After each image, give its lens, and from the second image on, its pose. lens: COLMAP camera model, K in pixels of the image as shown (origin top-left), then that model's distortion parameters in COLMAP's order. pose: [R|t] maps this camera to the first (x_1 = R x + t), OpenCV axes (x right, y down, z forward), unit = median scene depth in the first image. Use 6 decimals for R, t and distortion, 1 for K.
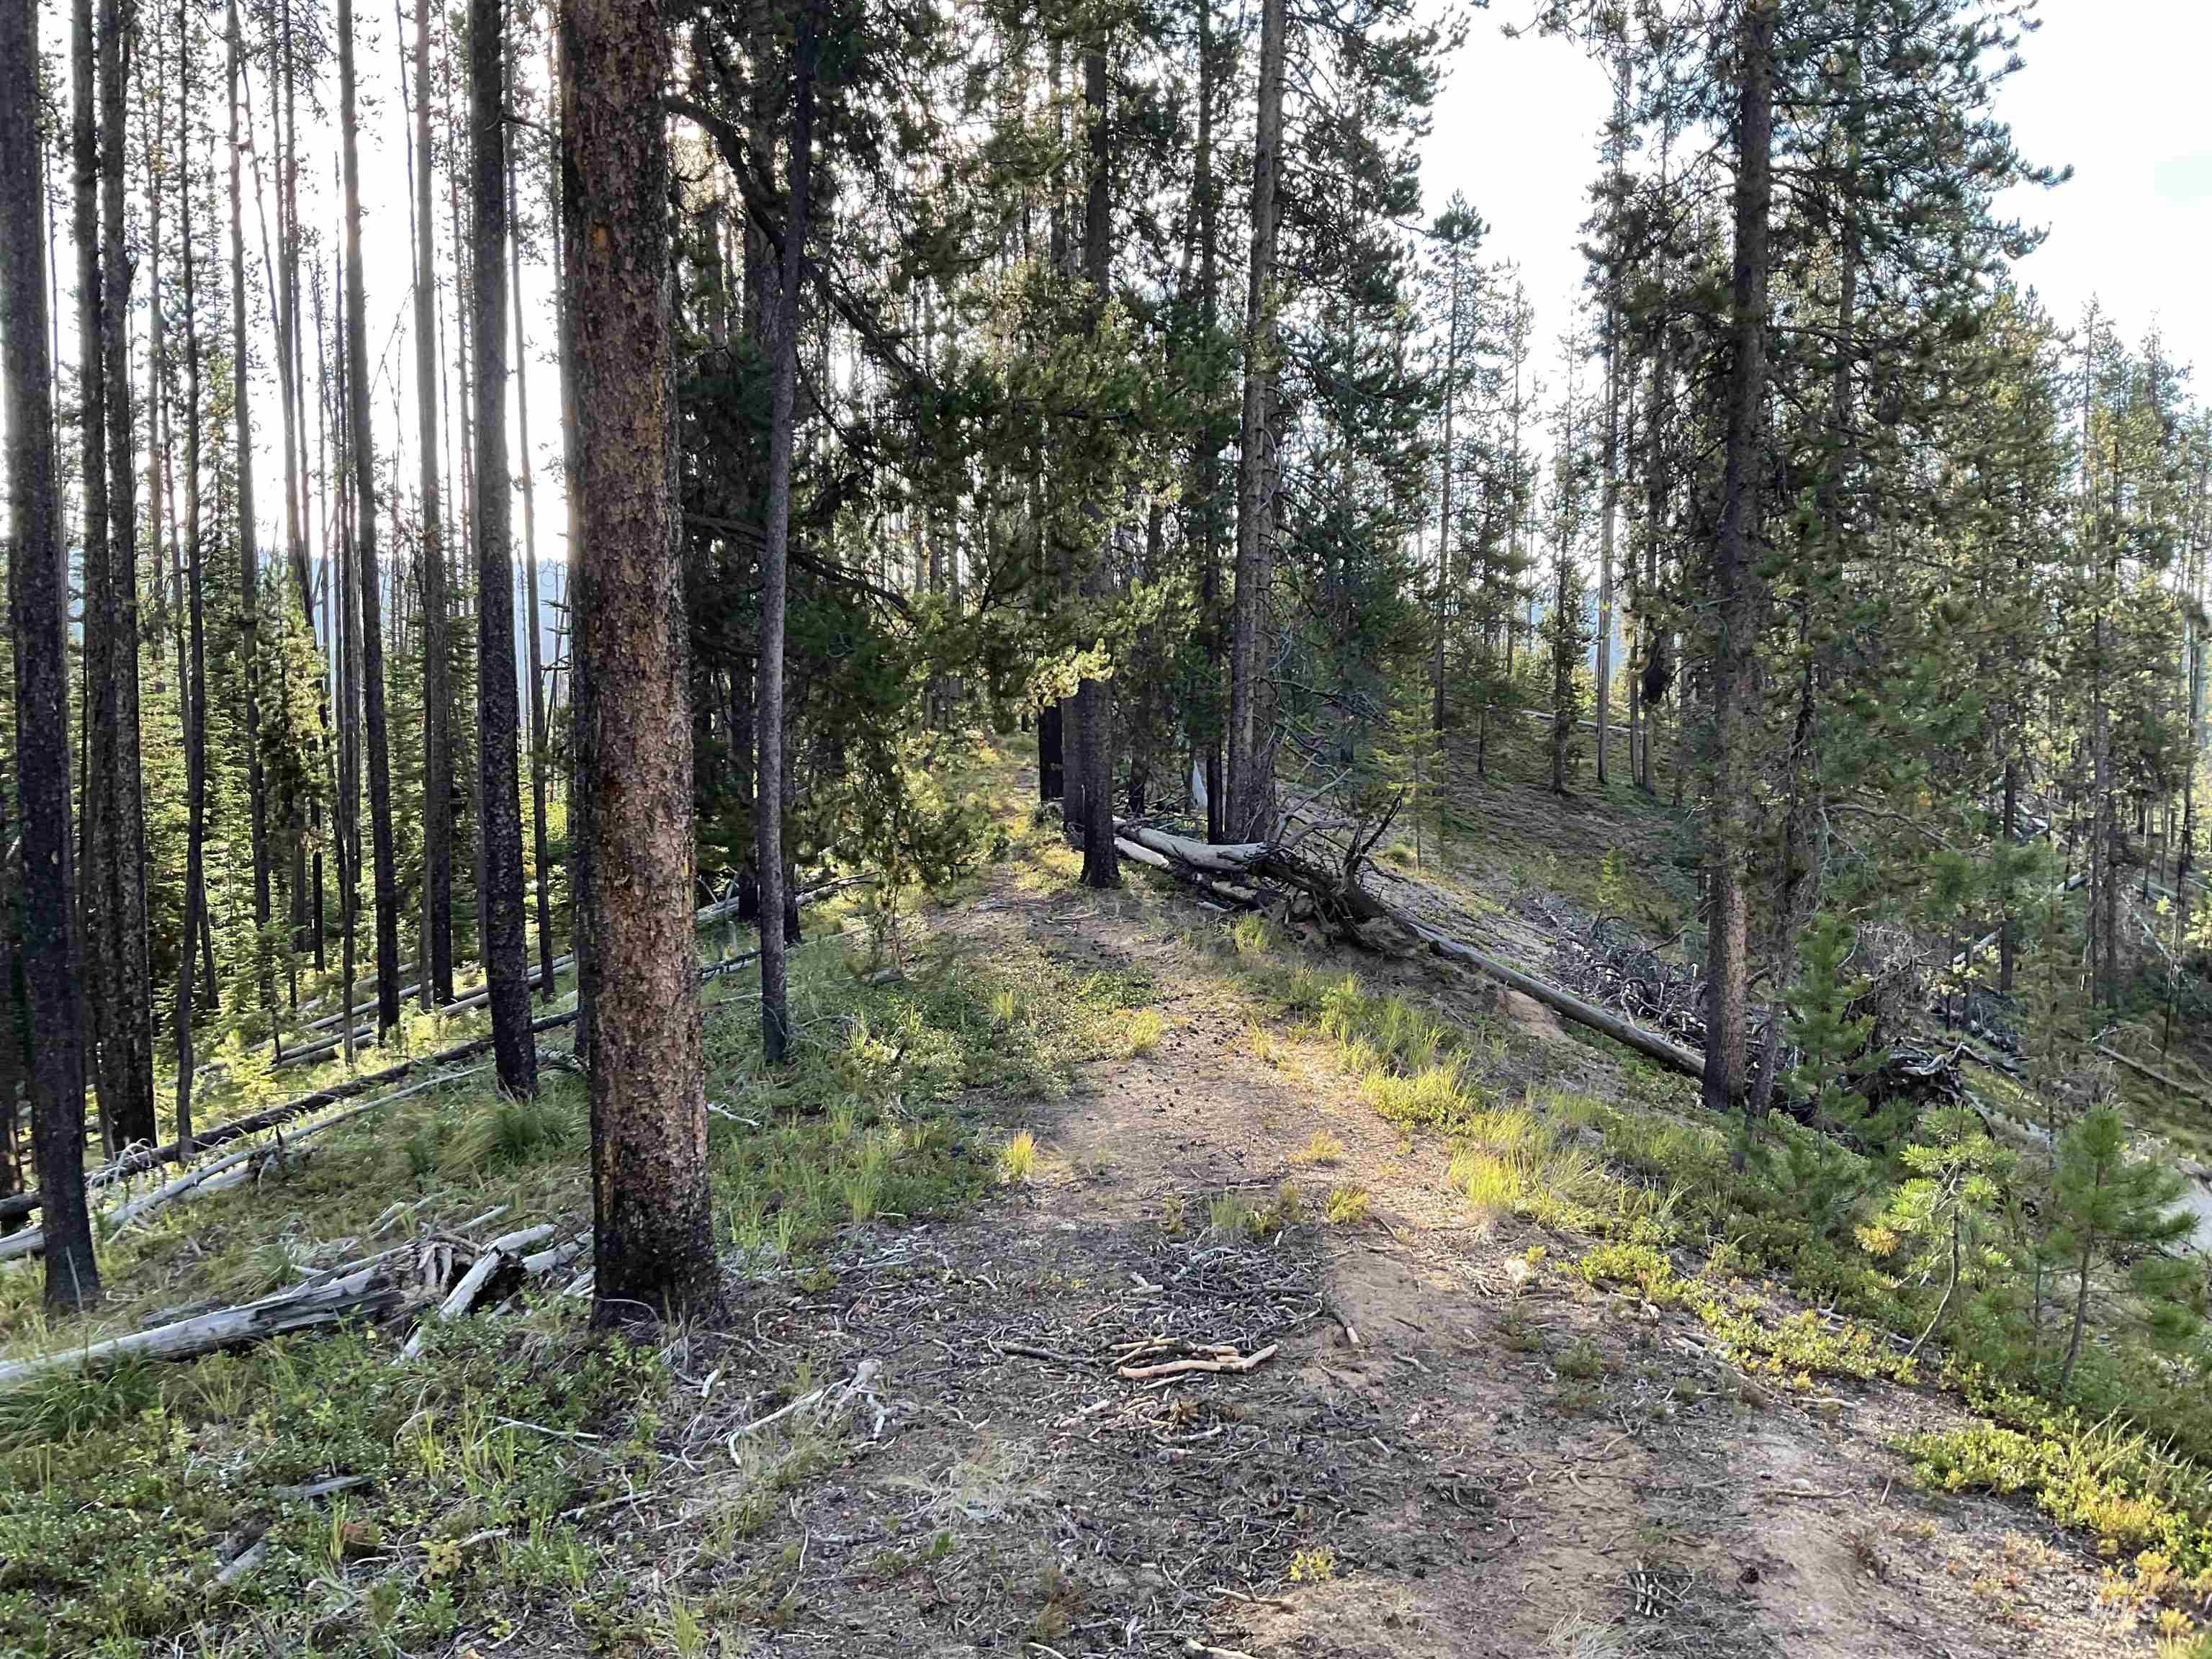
lens RADIAL K [[1845.6, 0, 1095.2], [0, 1845.6, 818.9], [0, 0, 1]] dist [0.008346, -0.028539]
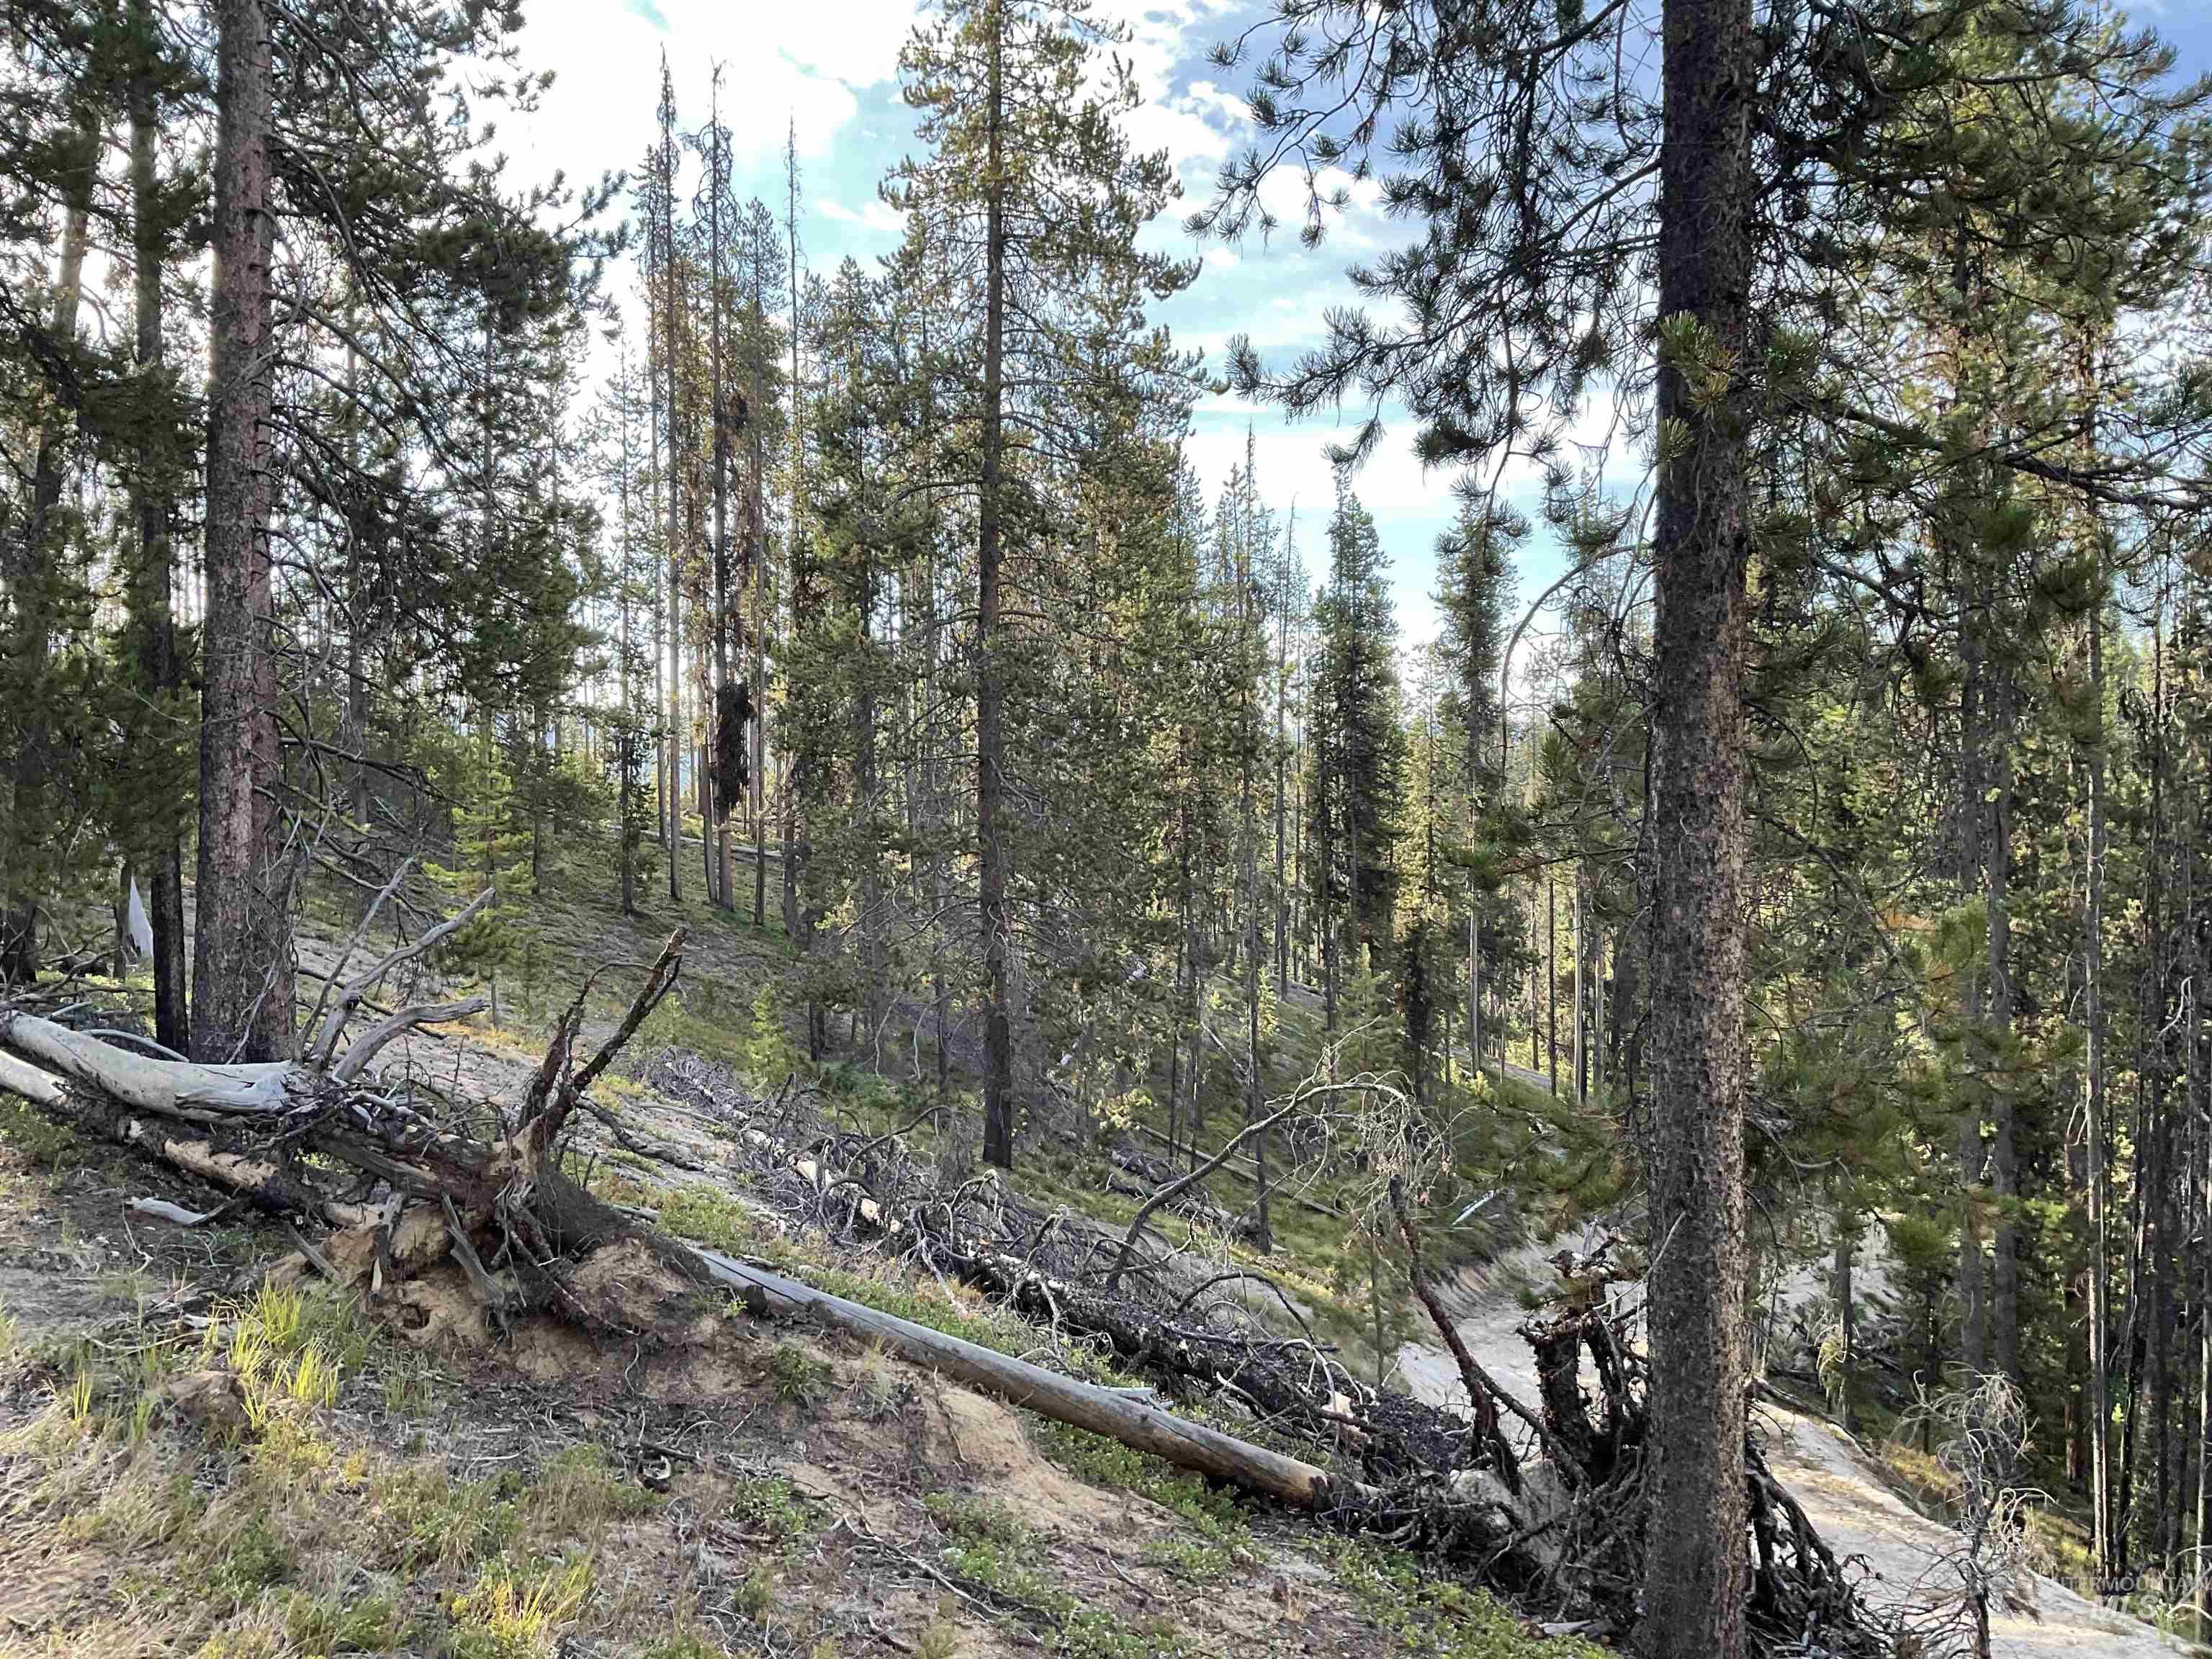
lens RADIAL K [[1845.6, 0, 1101.3], [0, 1845.6, 834.4], [0, 0, 1]] dist [0.008346, -0.028539]
pose [[0.862816, -0.015934, 0.505267, 0.025328], [0.043793, 0.998102, -0.043307, -0.009424], [-0.503618, 0.059493, 0.861876, 0.365942]]
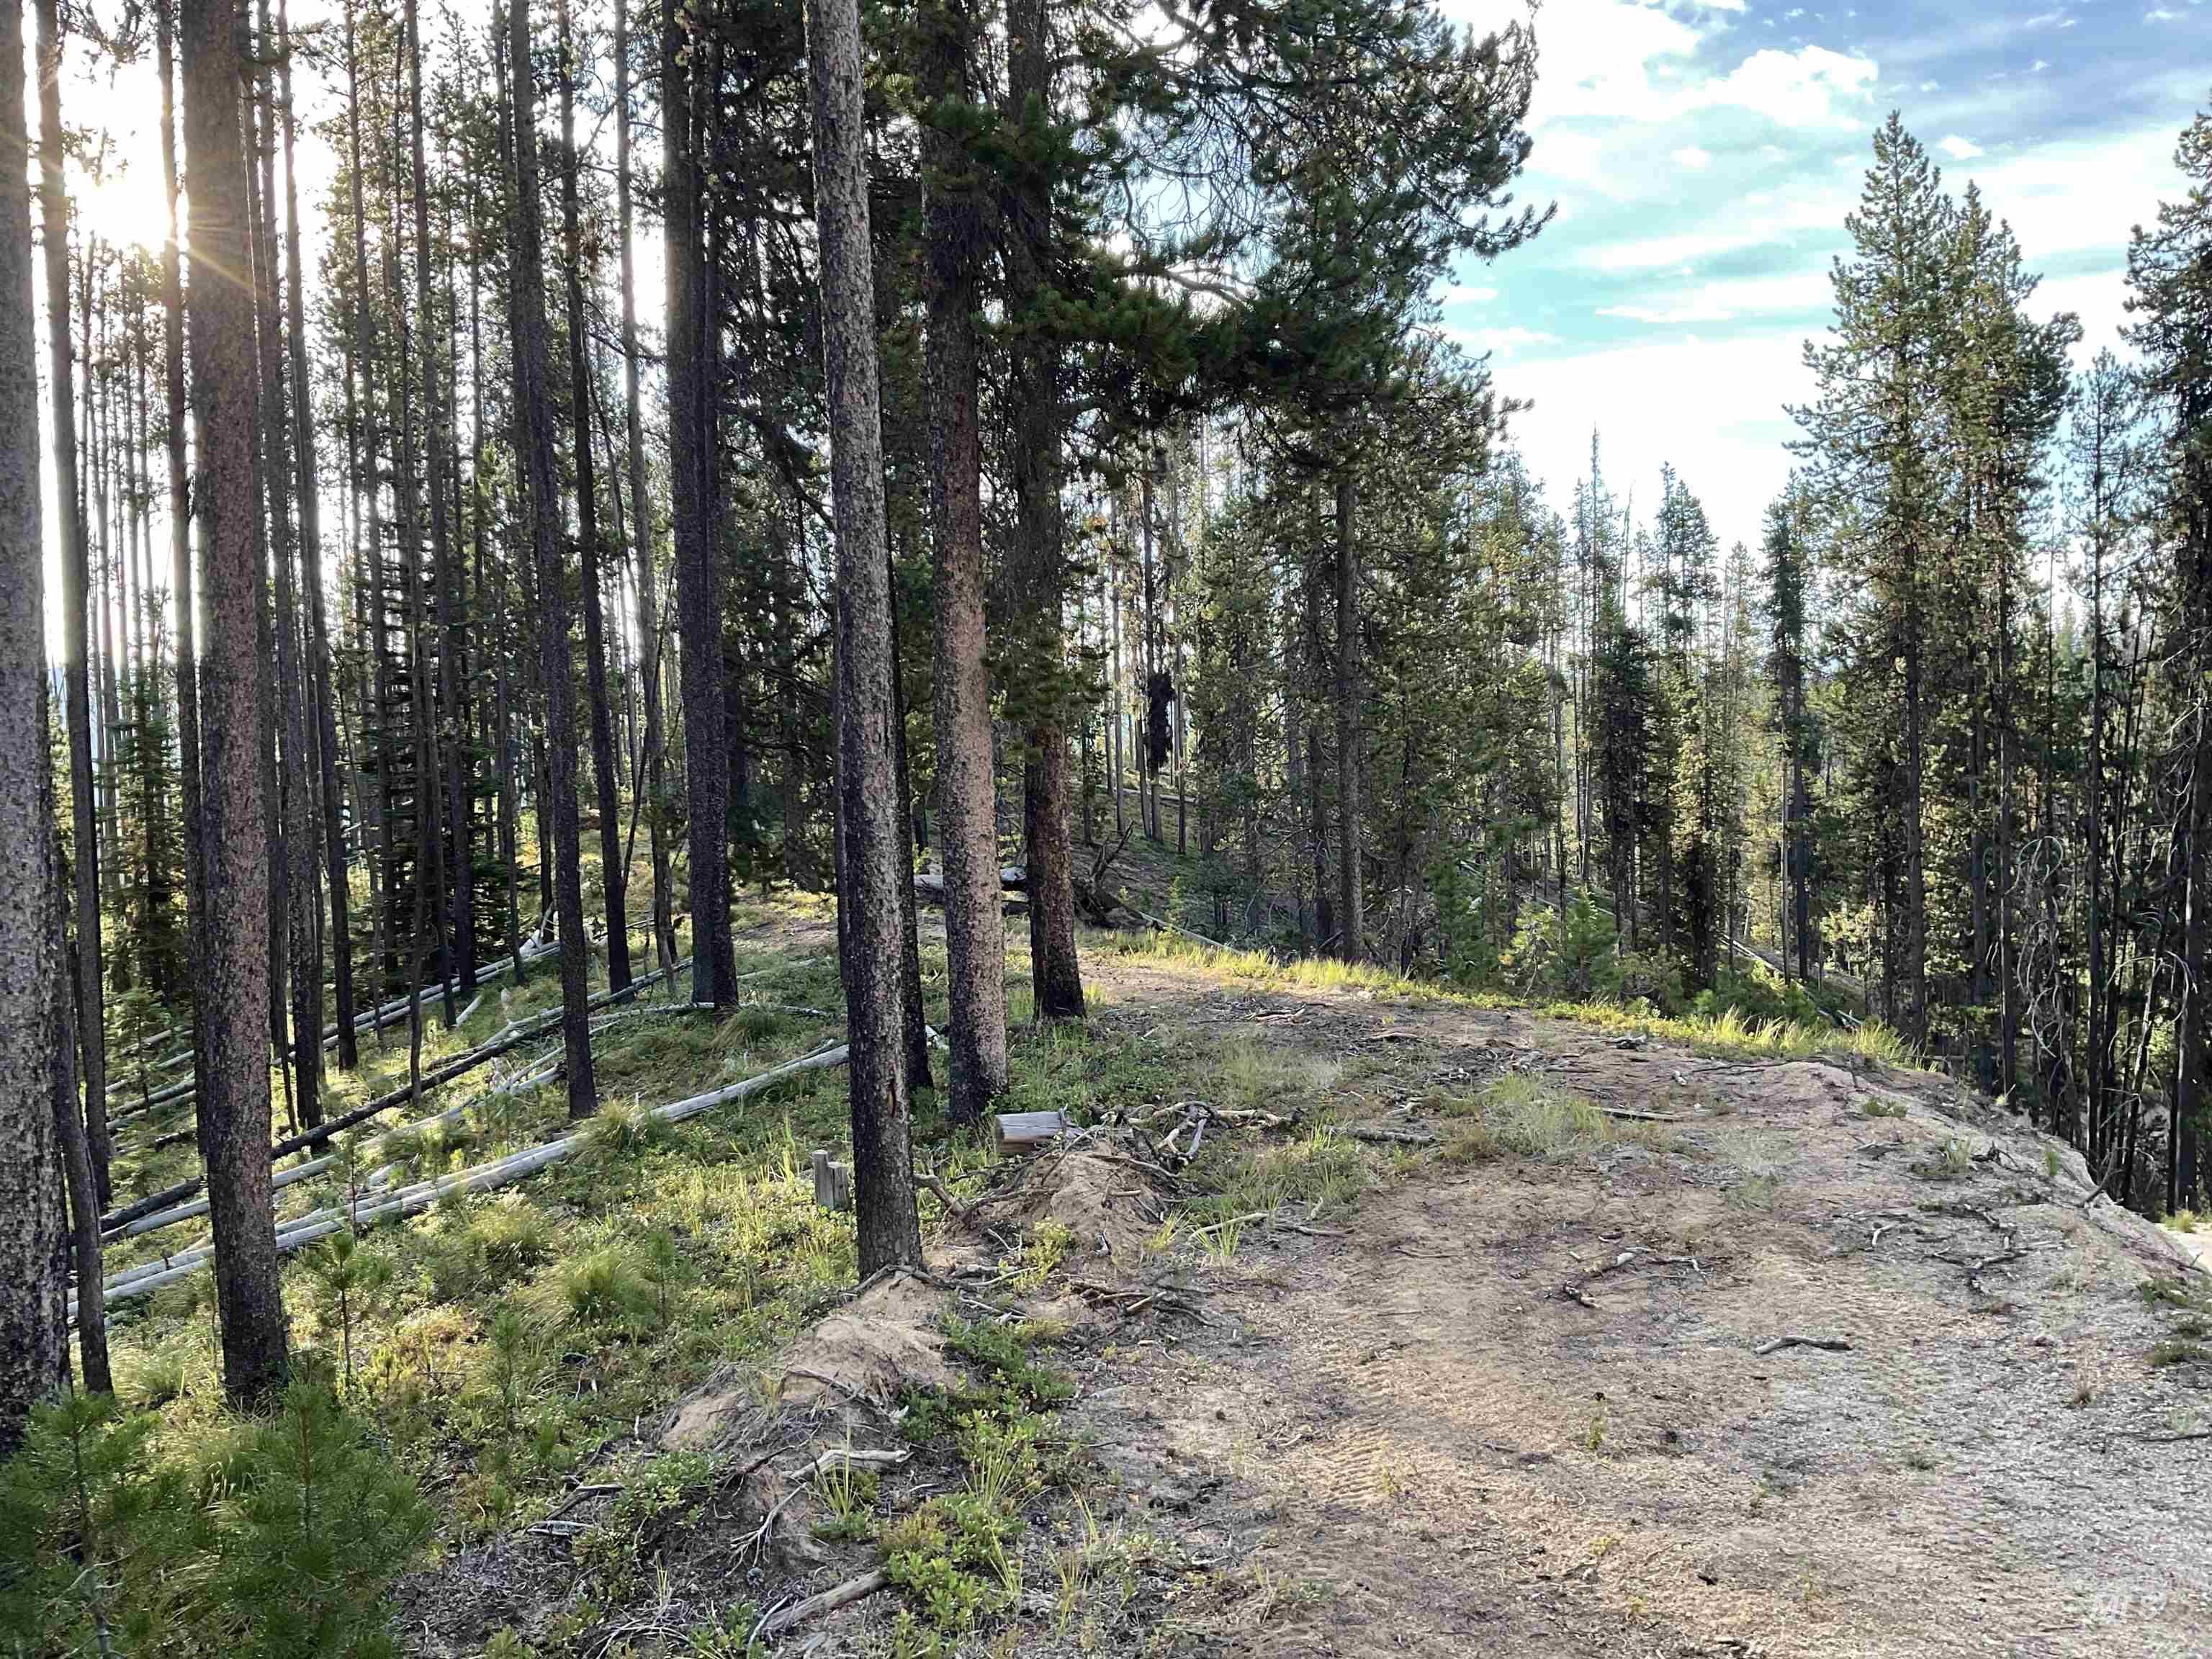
lens RADIAL K [[1845.6, 0, 1110.7], [0, 1845.6, 832.8], [0, 0, 1]] dist [0.008346, -0.028539]
pose [[0.954296, -0.042984, 0.295757, -0.187945], [0.052690, 0.998300, -0.024922, 0.018497], [-0.294183, 0.039366, 0.954938, -0.286413]]
